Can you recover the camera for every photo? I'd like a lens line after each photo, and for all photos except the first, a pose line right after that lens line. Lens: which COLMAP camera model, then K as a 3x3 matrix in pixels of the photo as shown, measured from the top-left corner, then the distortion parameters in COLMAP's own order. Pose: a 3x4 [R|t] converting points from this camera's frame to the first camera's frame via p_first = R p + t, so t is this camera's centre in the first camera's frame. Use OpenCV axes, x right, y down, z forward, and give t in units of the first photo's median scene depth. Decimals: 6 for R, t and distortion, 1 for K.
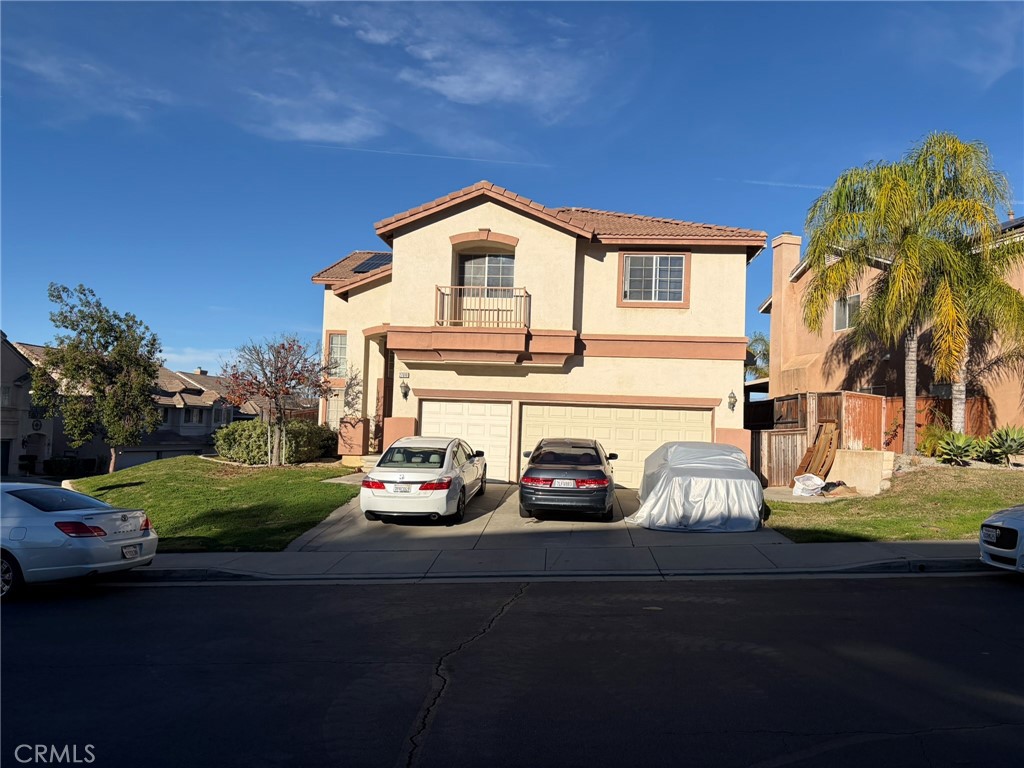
lens RADIAL K [[736.5, 0, 536.9], [0, 736.5, 384.0], [0, 0, 1]] dist [0.050298, -0.045943]
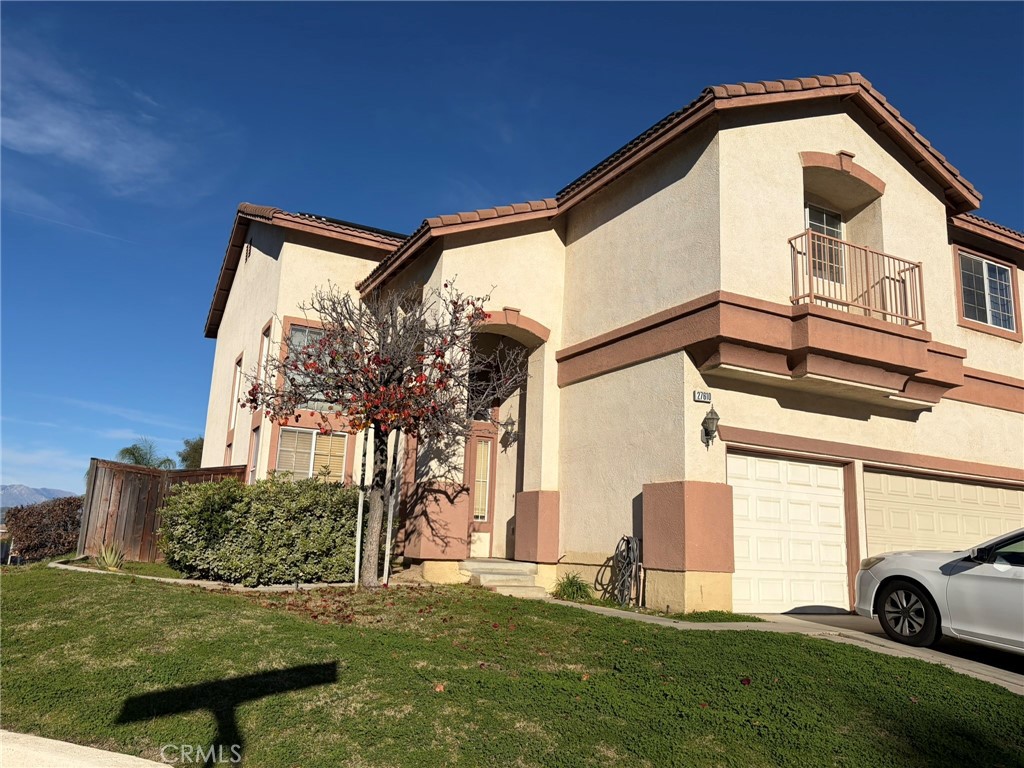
lens RADIAL K [[736.5, 0, 514.0], [0, 736.5, 388.0], [0, 0, 1]] dist [0.050298, -0.045943]
pose [[0.864660, 0.106538, 0.490931, -0.503620], [-0.043669, 0.989494, -0.137820, 0.053189], [-0.500457, 0.097729, 0.860228, 0.590614]]
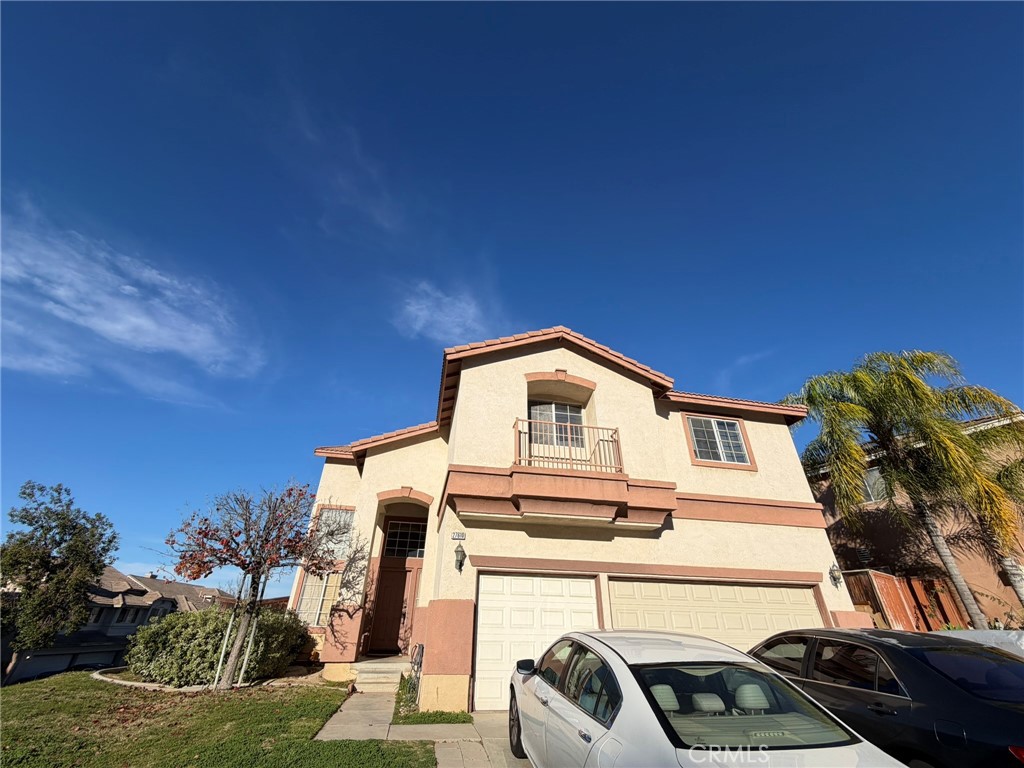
lens RADIAL K [[398.3, 0, 507.7], [0, 398.3, 392.4], [0, 0, 1]] dist [0.005320, -0.000099]
pose [[0.968271, 0.110694, 0.224048, -0.224045], [0.000698, 0.895344, -0.445375, 0.035961], [-0.249901, 0.431401, 0.866858, 0.535810]]
